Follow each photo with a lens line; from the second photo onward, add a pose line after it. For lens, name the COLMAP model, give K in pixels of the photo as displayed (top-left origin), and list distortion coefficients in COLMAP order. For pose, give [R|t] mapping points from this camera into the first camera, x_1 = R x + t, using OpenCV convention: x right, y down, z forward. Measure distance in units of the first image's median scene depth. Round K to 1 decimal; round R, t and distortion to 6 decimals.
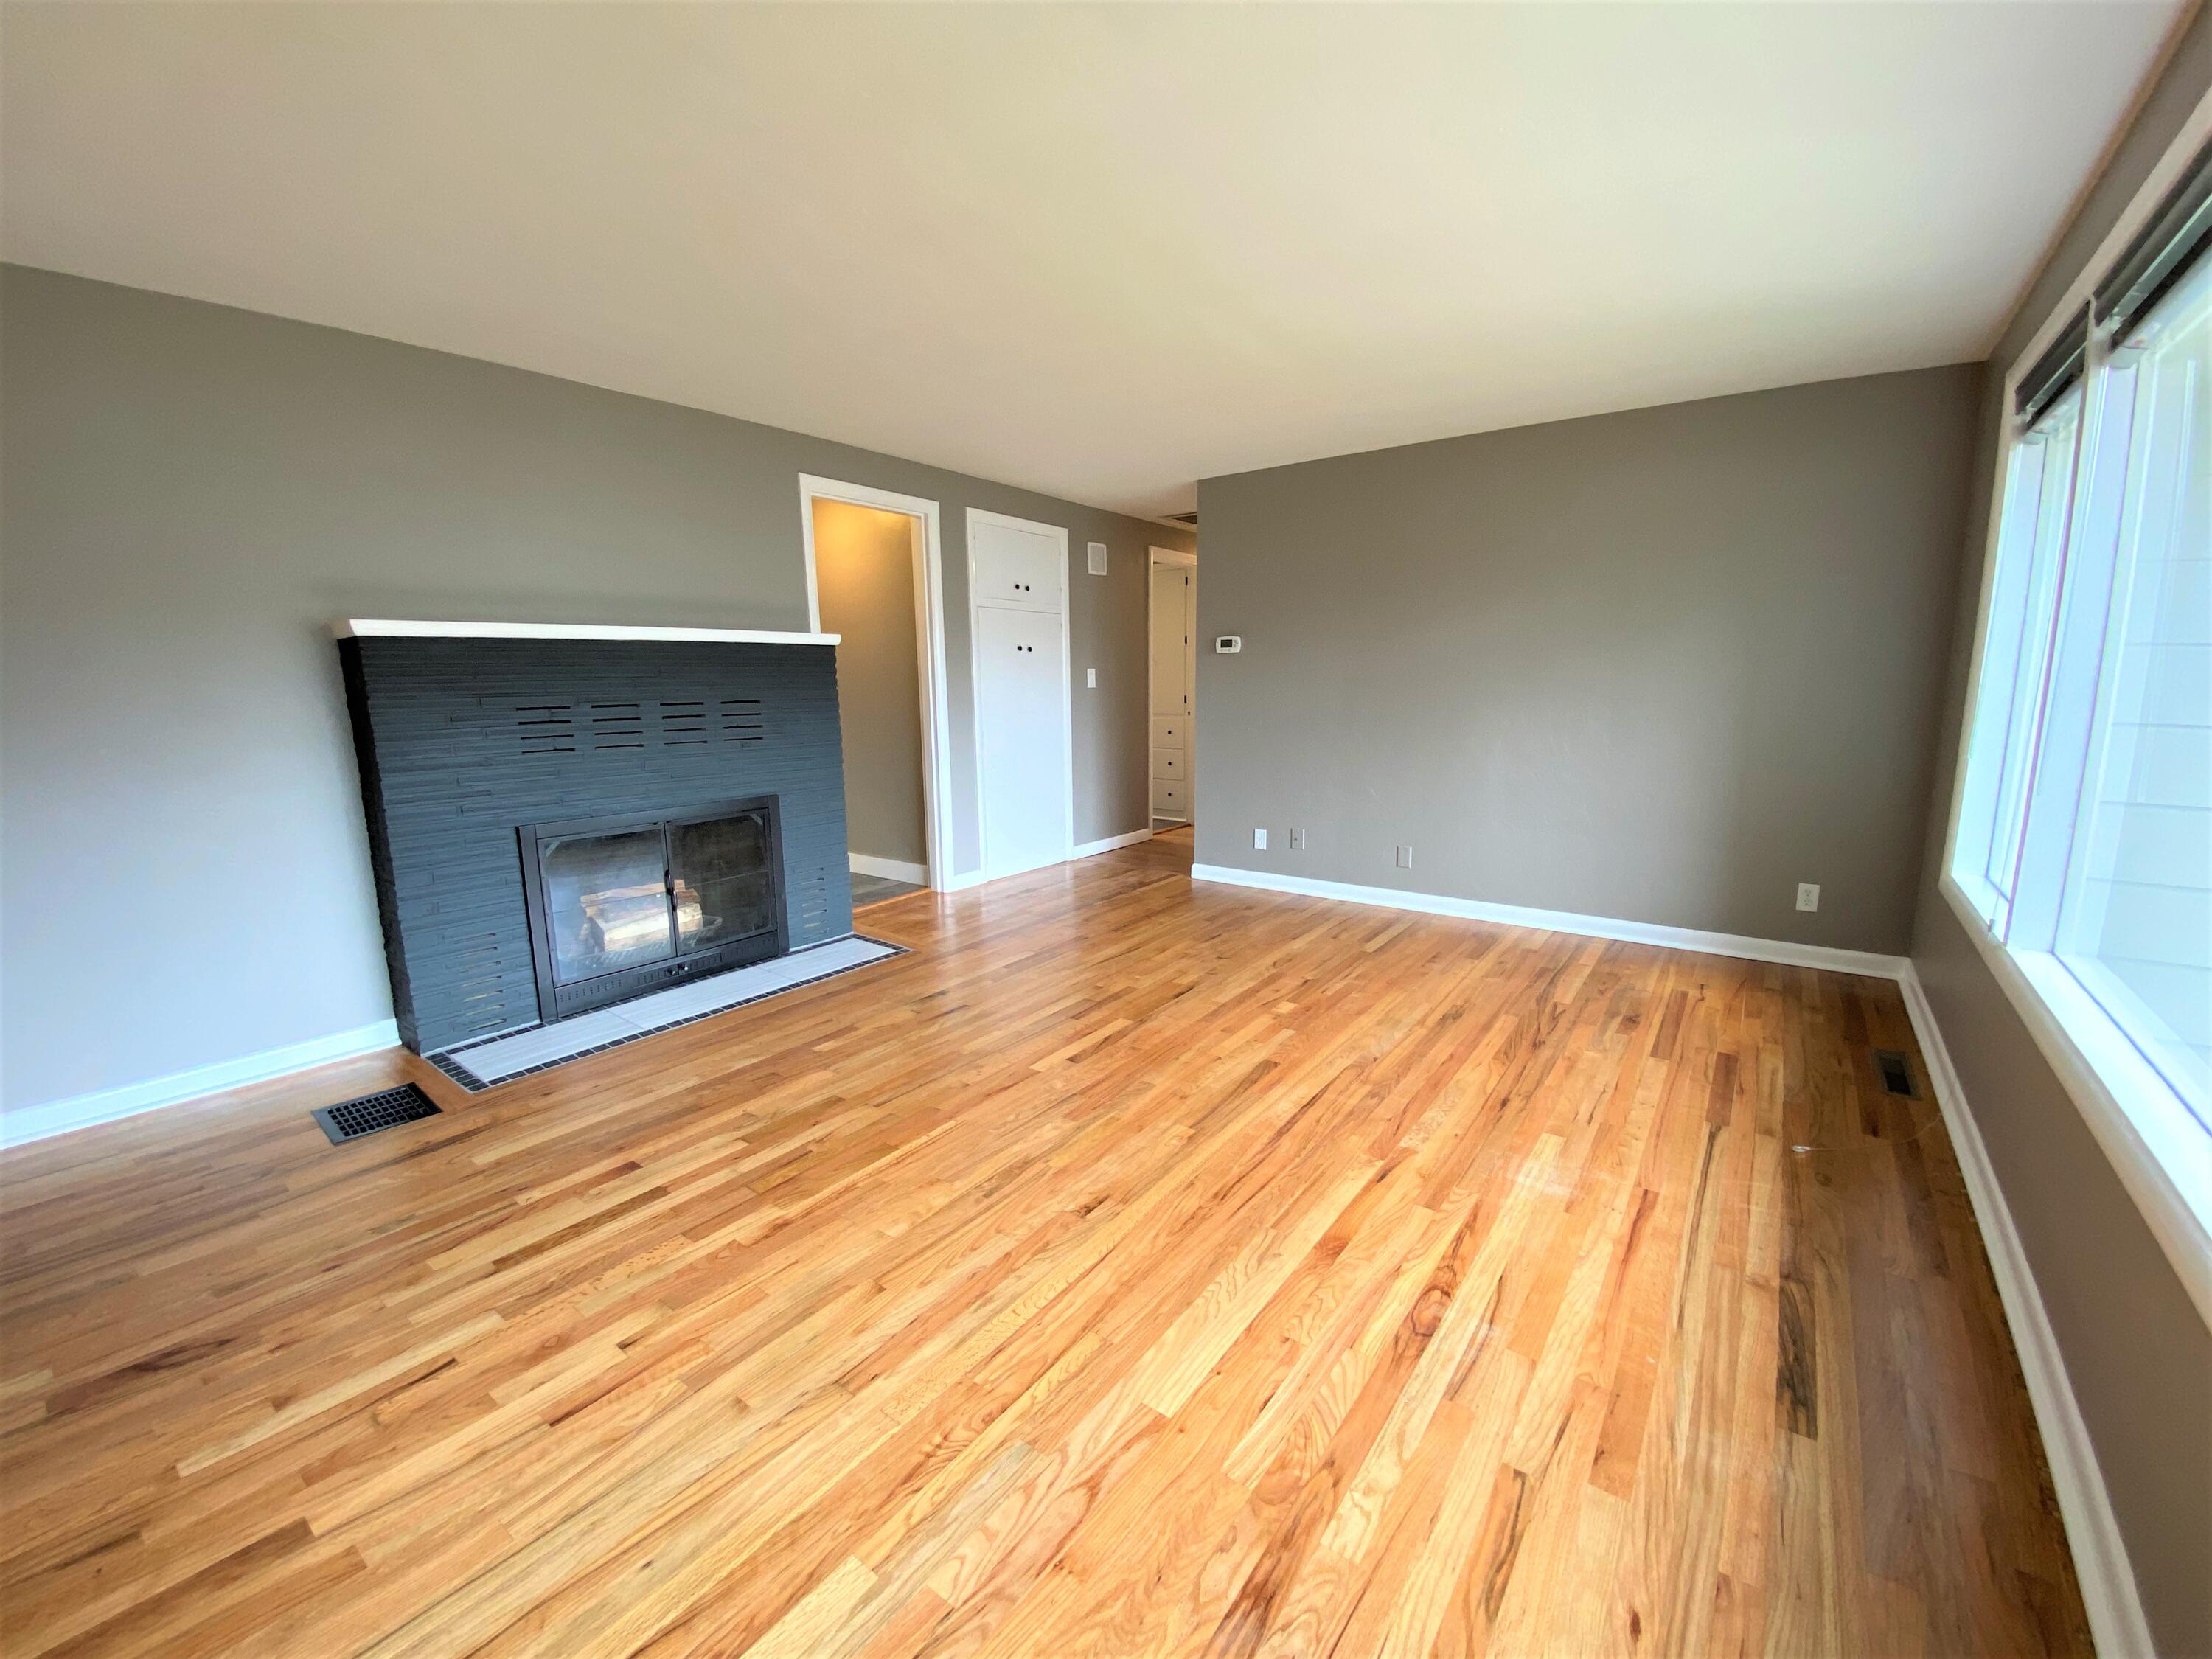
lens RADIAL K [[896.6, 0, 1101.8], [0, 896.6, 828.1], [0, 0, 1]] dist [0.059350, -0.041389]
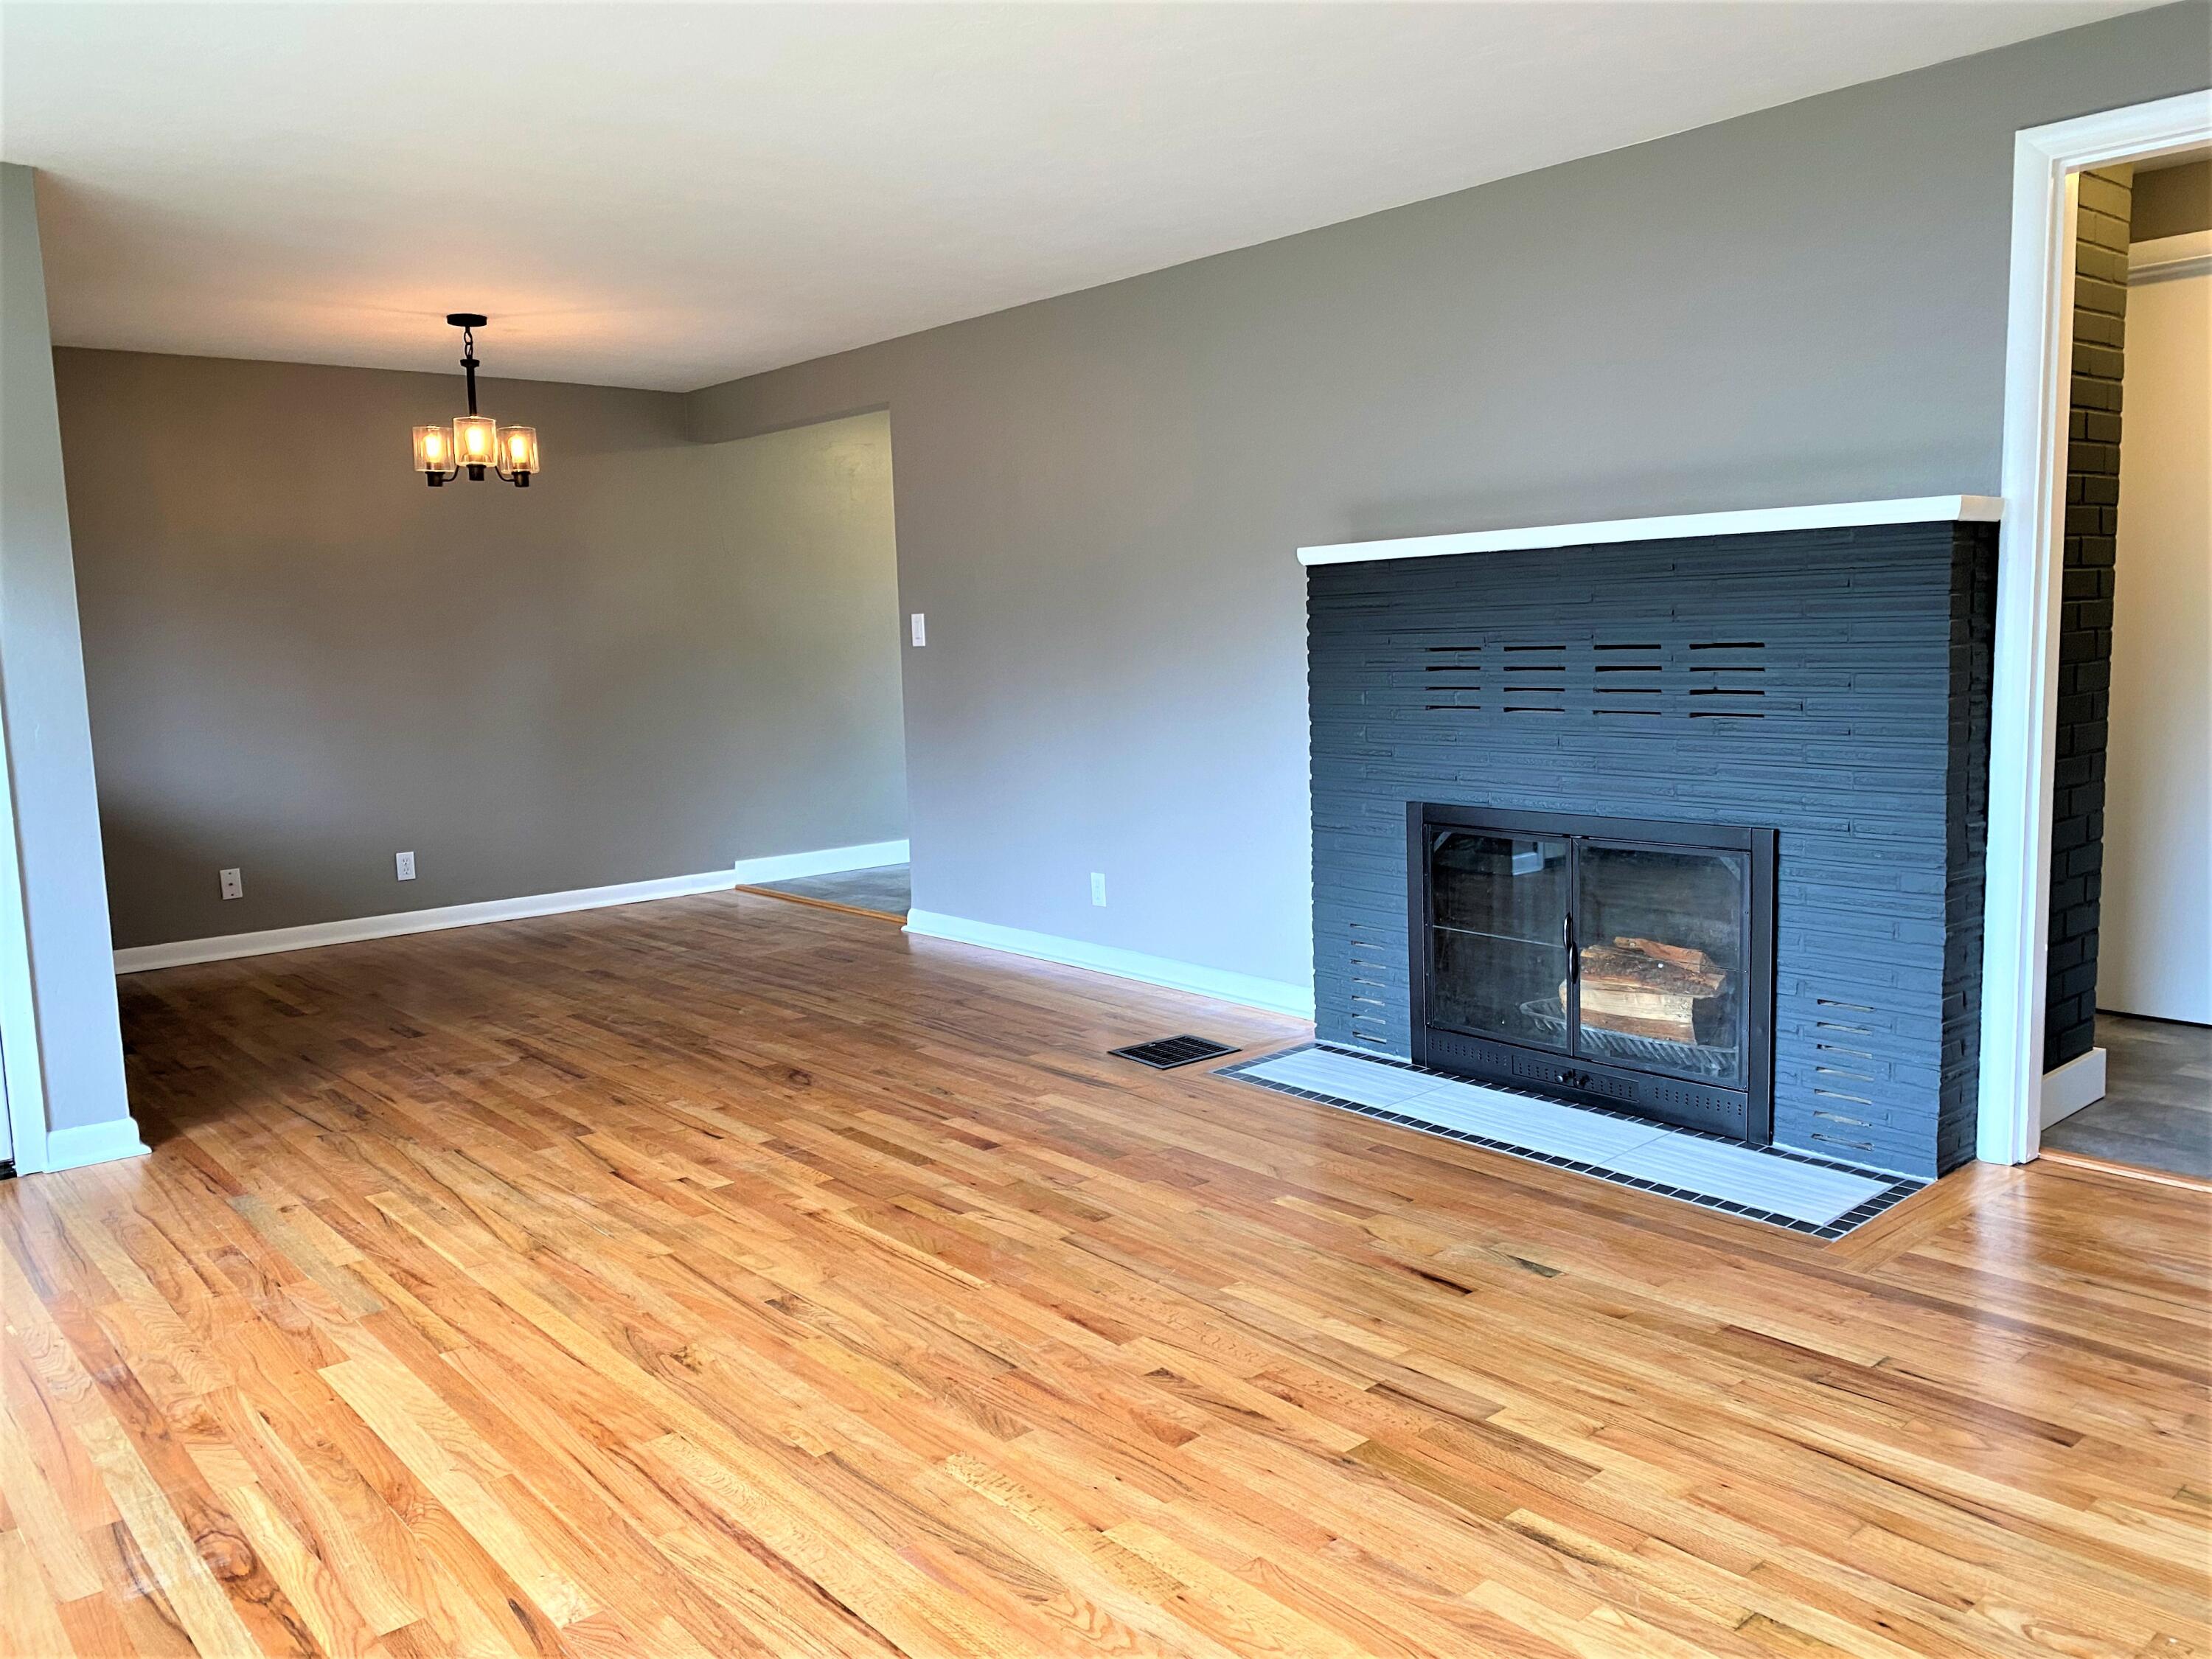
lens RADIAL K [[1674.3, 0, 1074.5], [0, 1674.3, 822.2], [0, 0, 1]] dist [0.034036, 0.005389]
pose [[-0.222424, 0.134383, -0.965644, 0.794175], [-0.131872, 0.977206, 0.166367, -0.183492], [0.965990, 0.164345, -0.199633, 1.019197]]
